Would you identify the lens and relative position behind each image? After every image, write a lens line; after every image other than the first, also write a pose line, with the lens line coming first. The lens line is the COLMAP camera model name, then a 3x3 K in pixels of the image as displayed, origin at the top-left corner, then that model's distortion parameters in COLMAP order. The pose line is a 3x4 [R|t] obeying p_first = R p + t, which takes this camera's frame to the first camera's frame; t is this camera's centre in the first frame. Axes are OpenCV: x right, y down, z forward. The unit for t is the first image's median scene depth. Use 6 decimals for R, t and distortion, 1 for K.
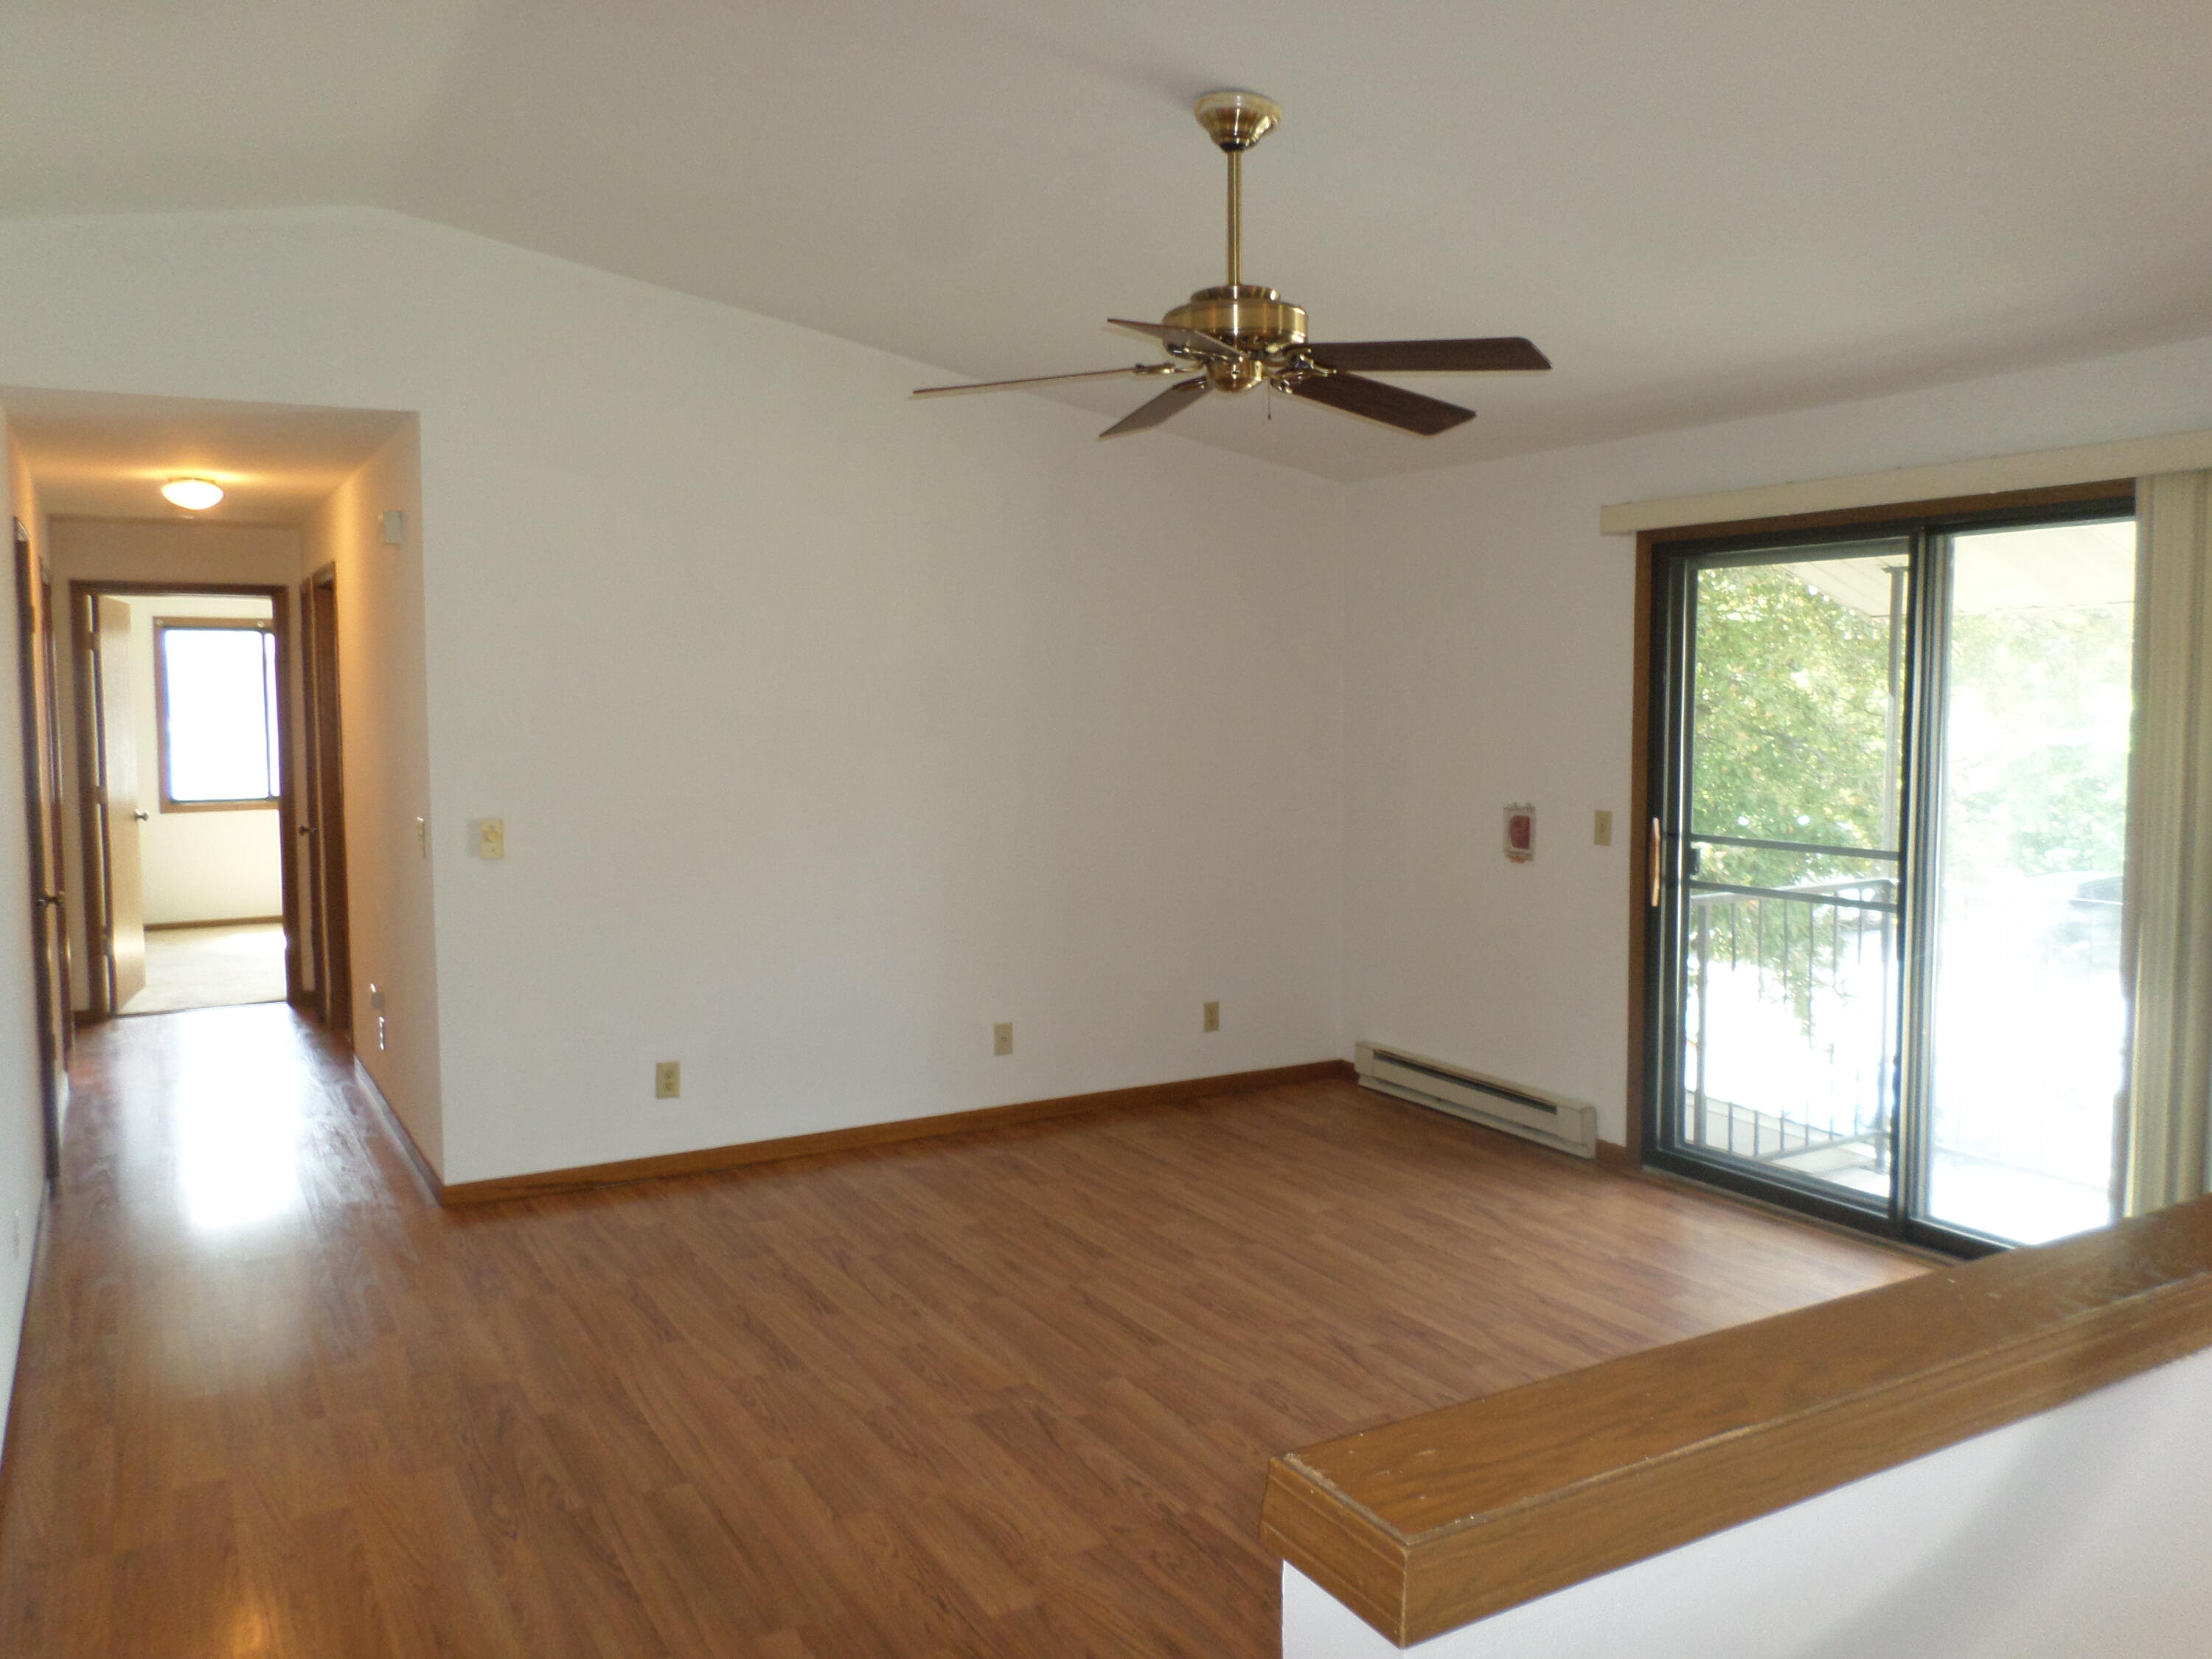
lens RADIAL K [[1695.3, 0, 1100.1], [0, 1695.3, 820.2], [0, 0, 1]] dist [-0.004822, -0.003581]
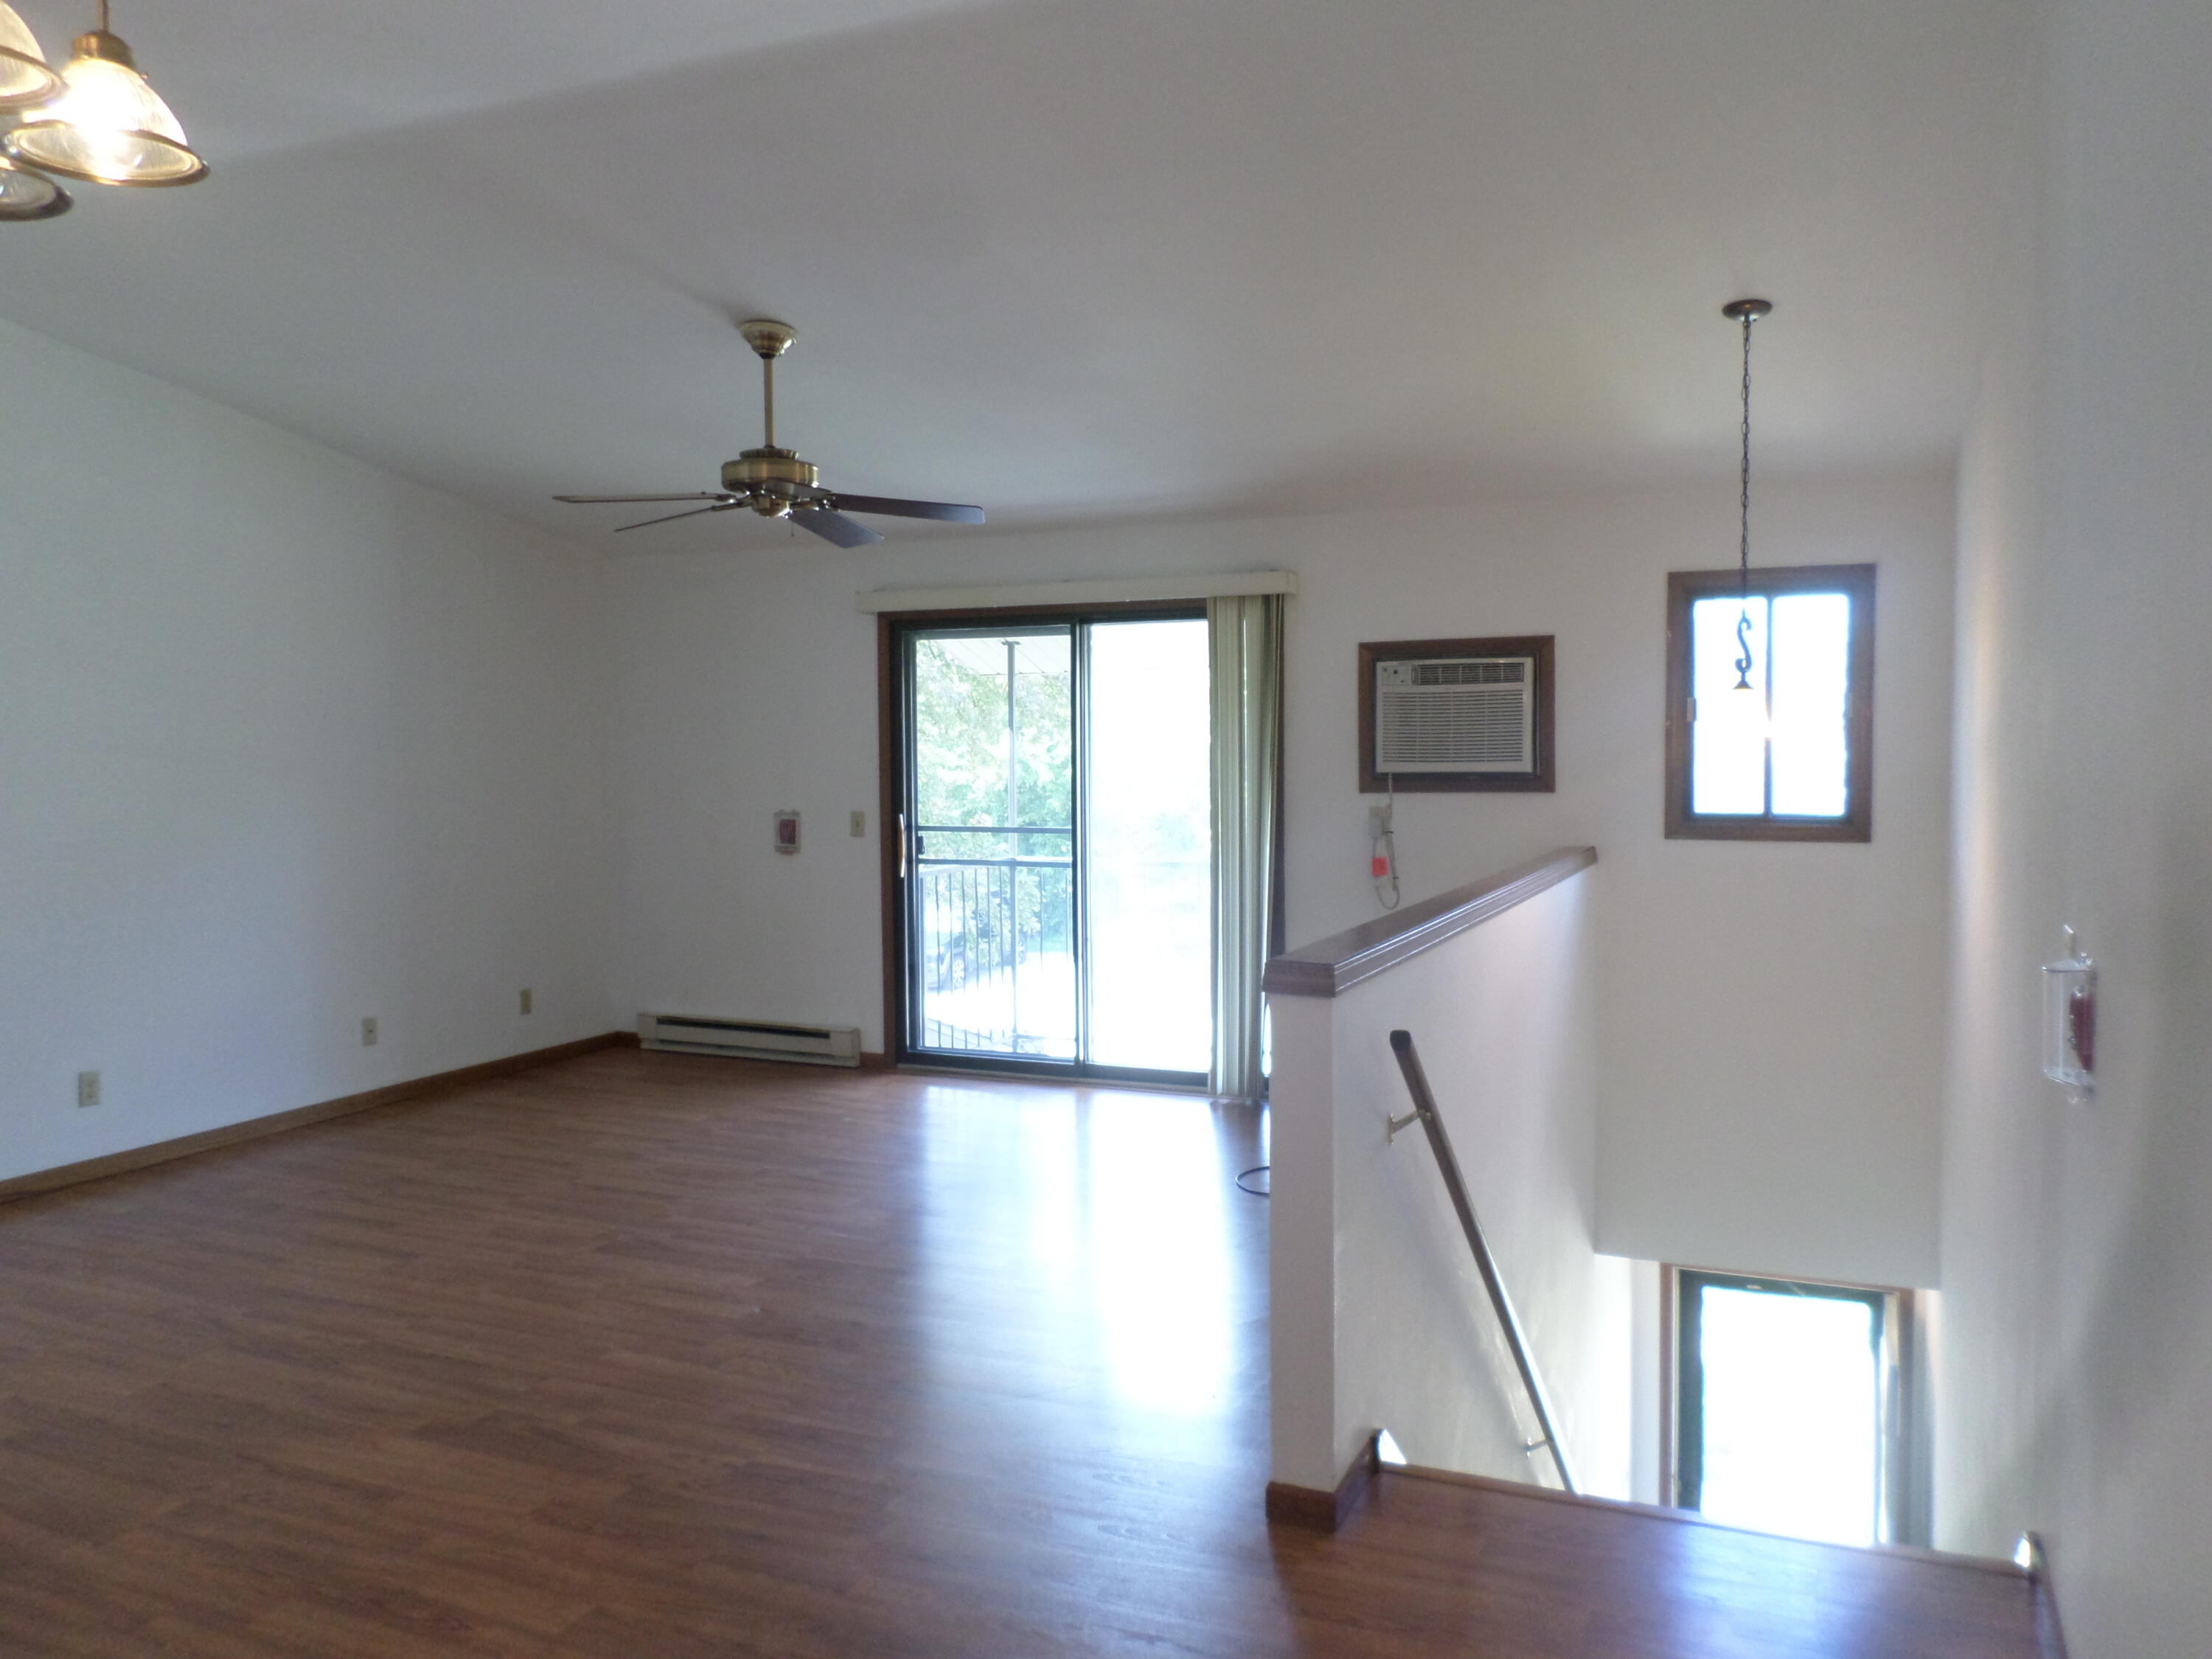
lens RADIAL K [[1671.8, 0, 1107.3], [0, 1671.8, 797.2], [0, 0, 1]] dist [-0.011675, -0.004545]
pose [[0.806121, -0.022931, 0.591307, -0.369908], [0.050500, 0.998269, -0.030132, 0.036527], [-0.589593, 0.054151, 0.805883, -0.234323]]
